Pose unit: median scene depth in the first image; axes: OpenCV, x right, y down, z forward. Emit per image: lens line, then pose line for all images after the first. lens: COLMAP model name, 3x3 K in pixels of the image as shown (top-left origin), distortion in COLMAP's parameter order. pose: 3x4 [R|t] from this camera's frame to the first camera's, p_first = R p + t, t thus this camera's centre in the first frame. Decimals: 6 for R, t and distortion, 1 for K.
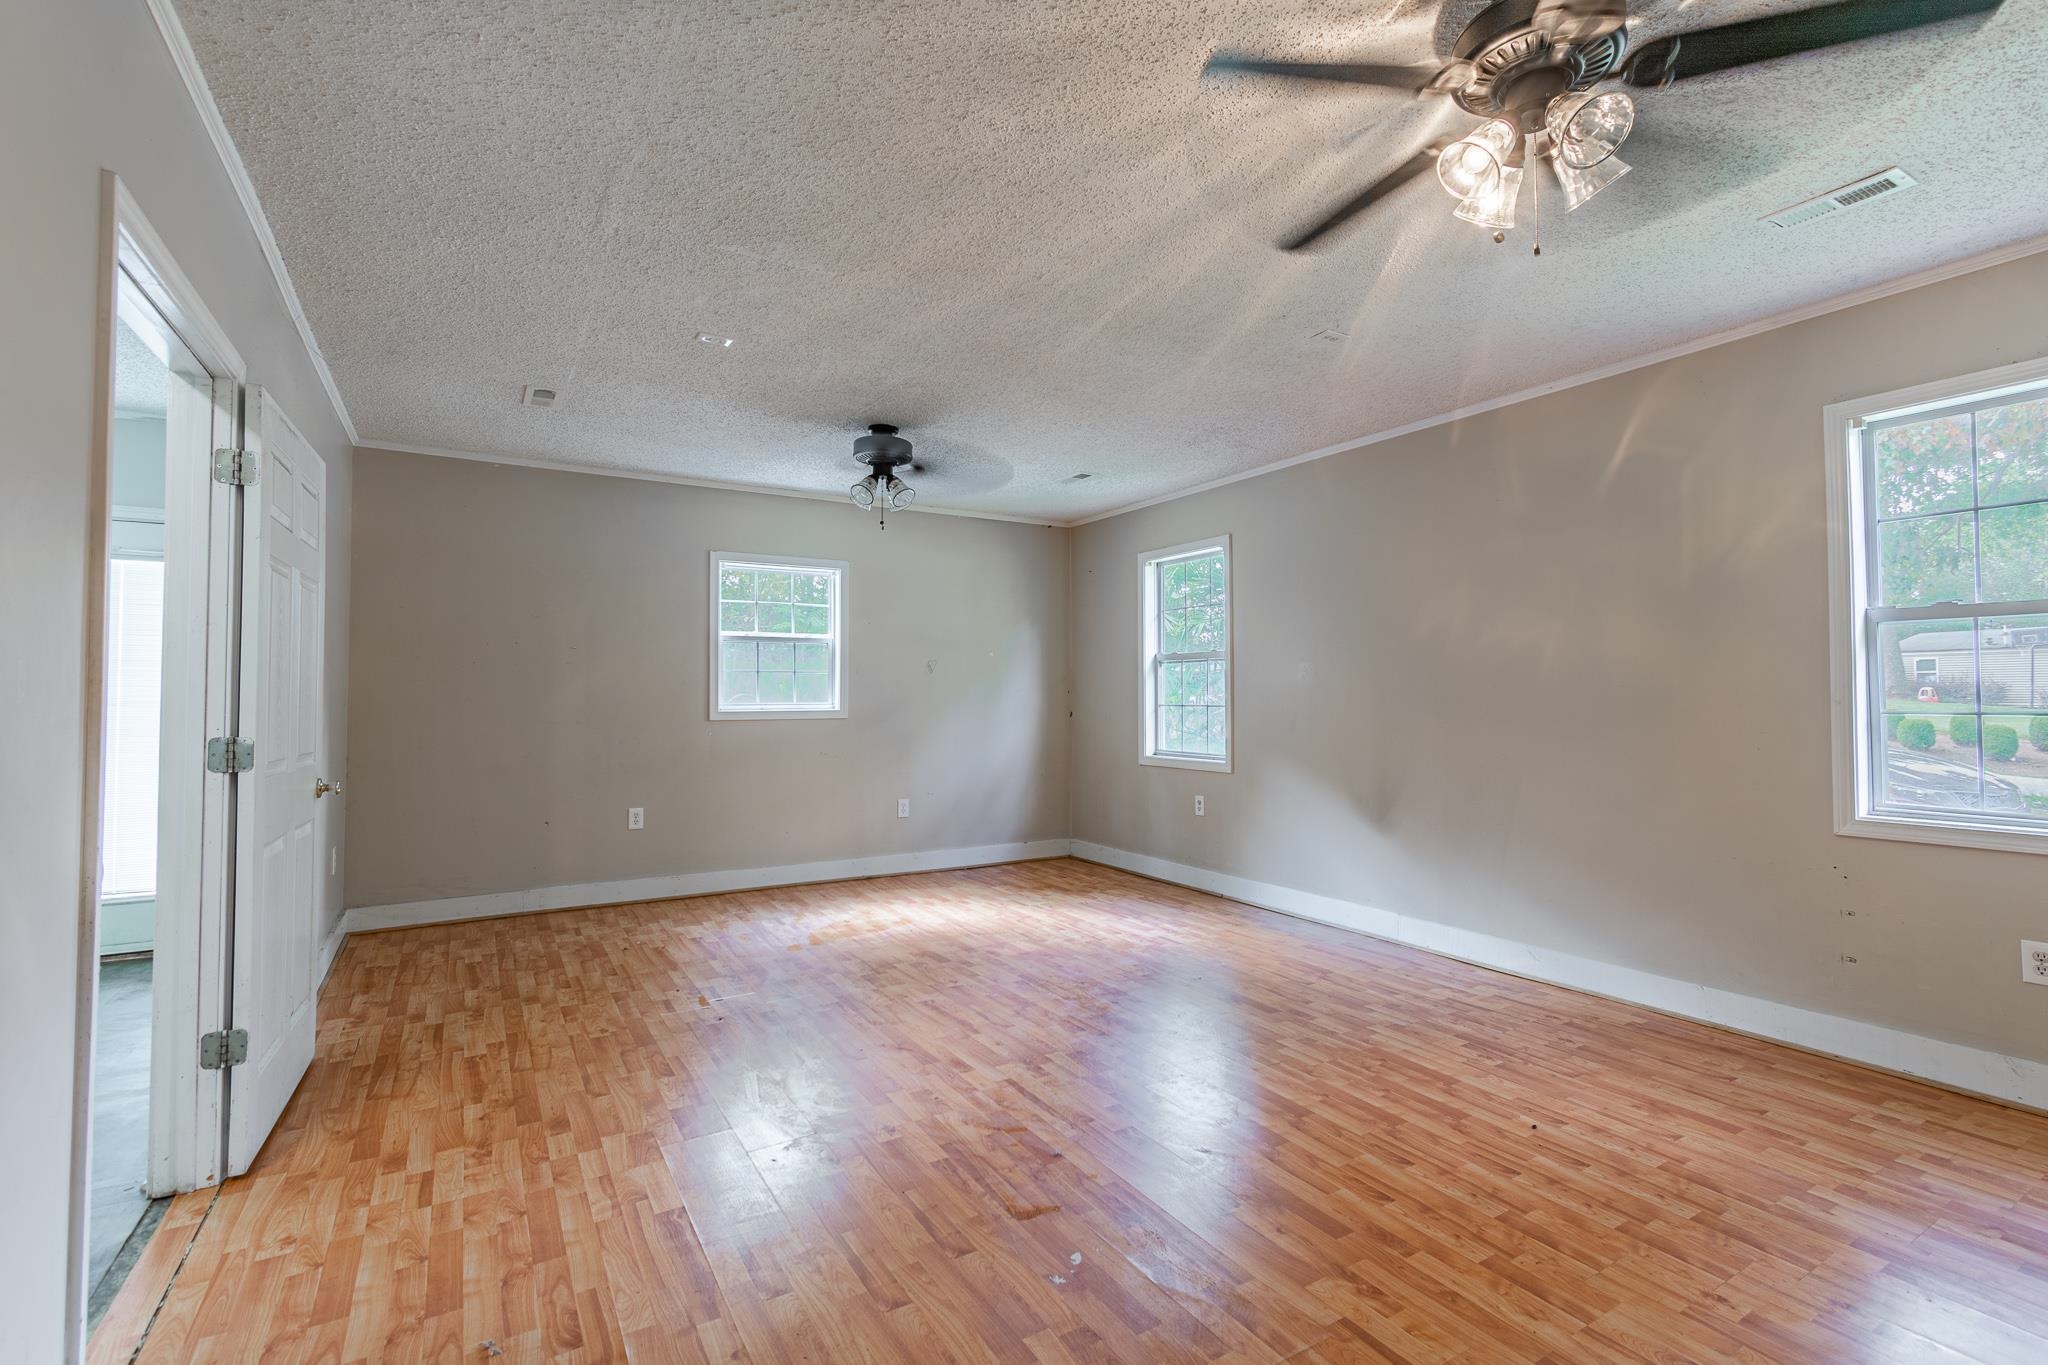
lens RADIAL K [[925.7, 0, 1024.2], [0, 925.7, 669.7], [0, 0, 1]] dist [0.003022, -0.000098]
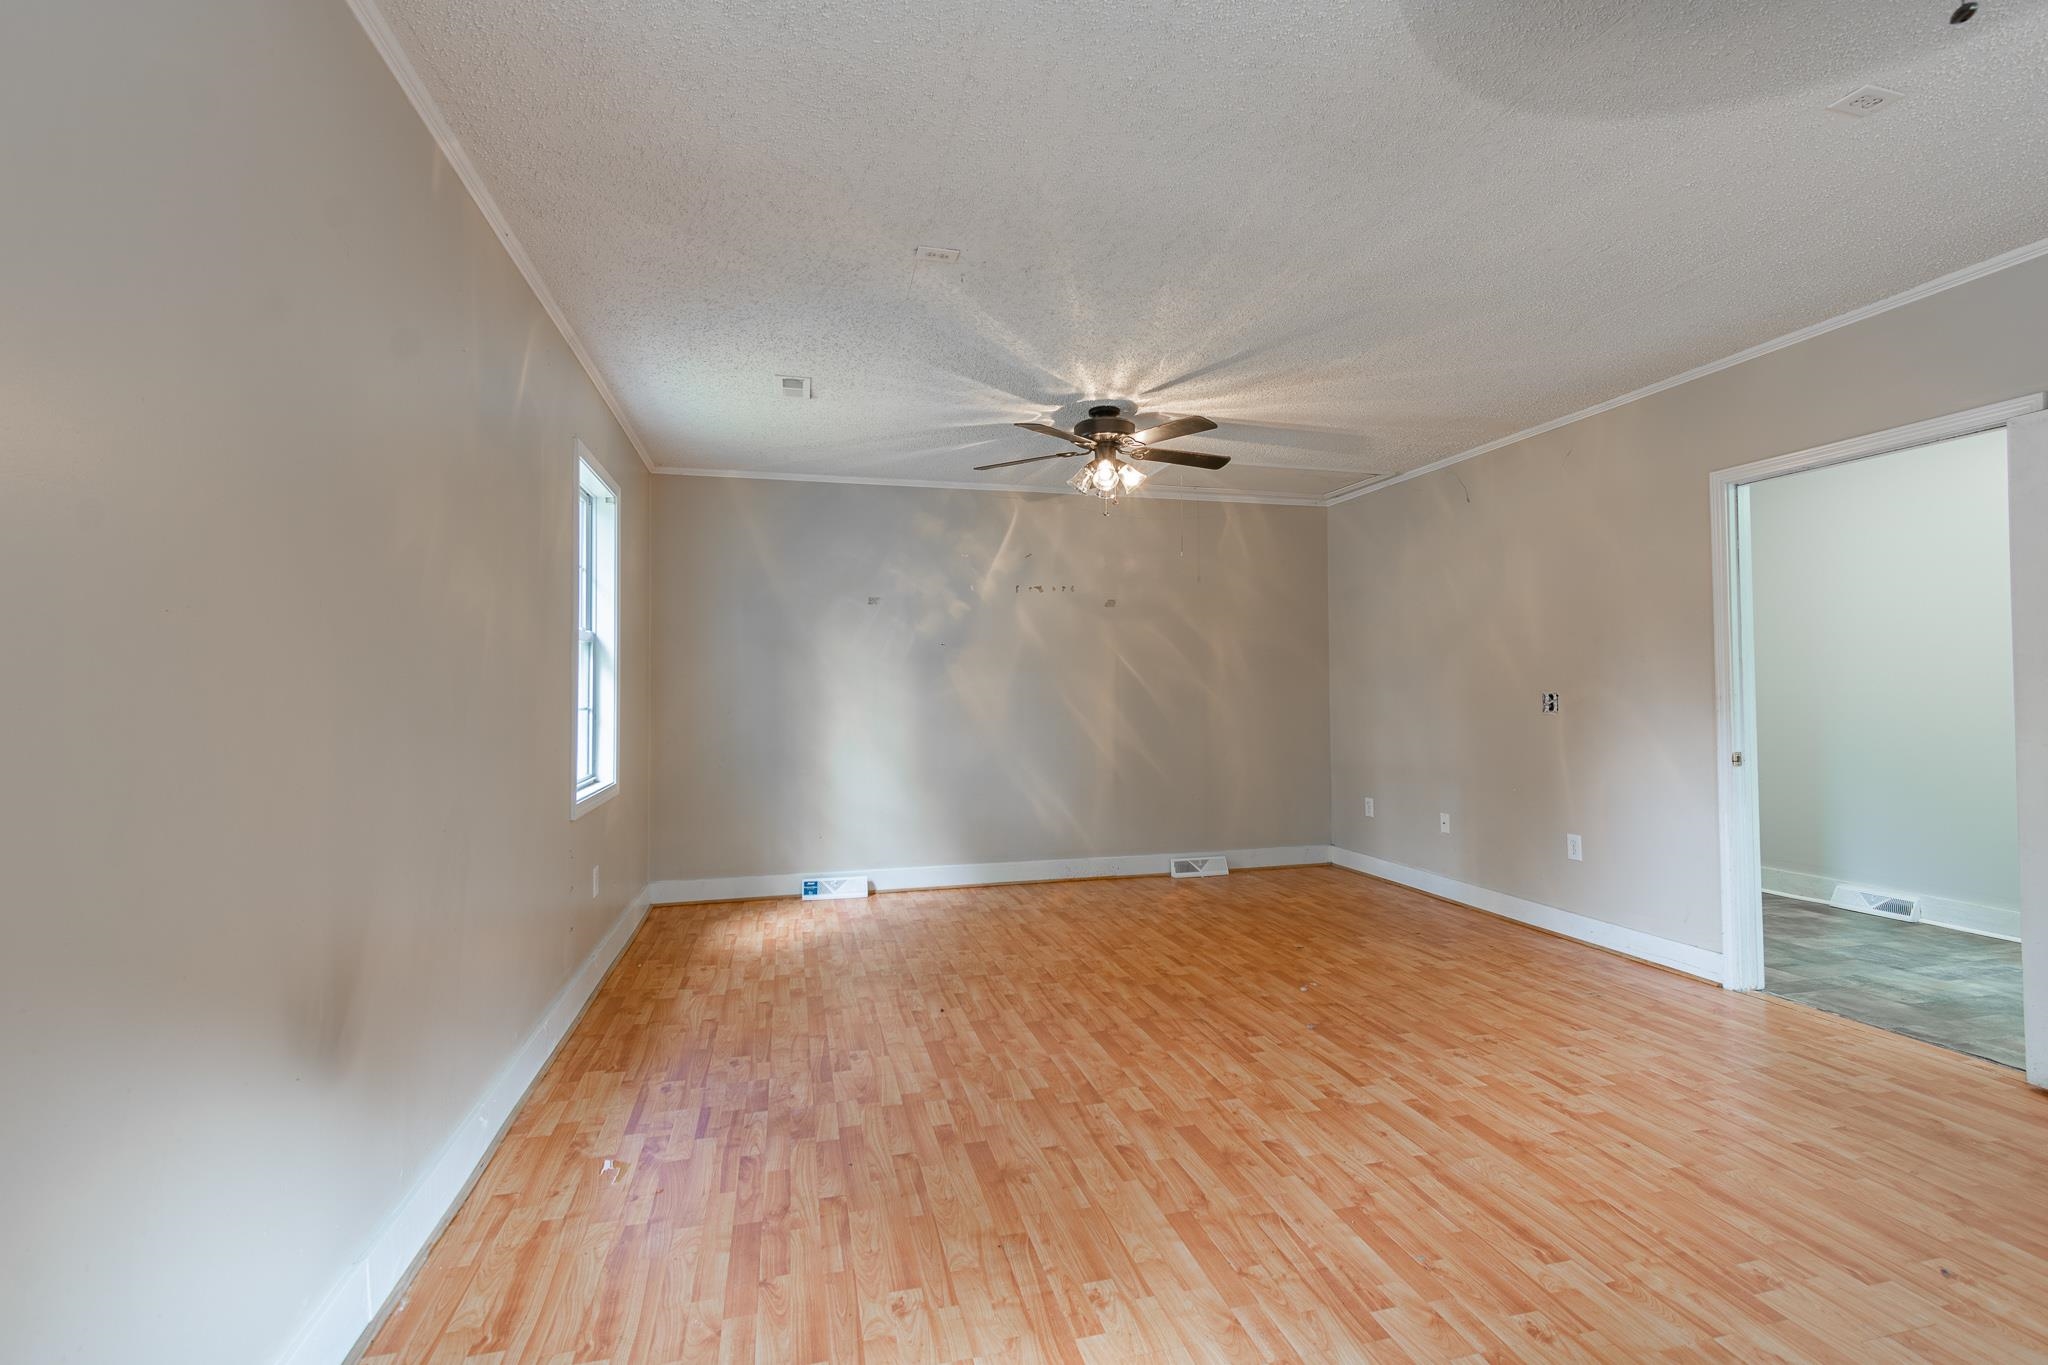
lens RADIAL K [[925.7, 0, 1024.2], [0, 925.7, 669.7], [0, 0, 1]] dist [0.003022, -0.000098]
pose [[-0.958631, 0.016991, 0.284146, 0.038713], [0.001523, 0.998509, -0.054569, 0.064417], [-0.284649, -0.051878, -0.957227, 2.134995]]
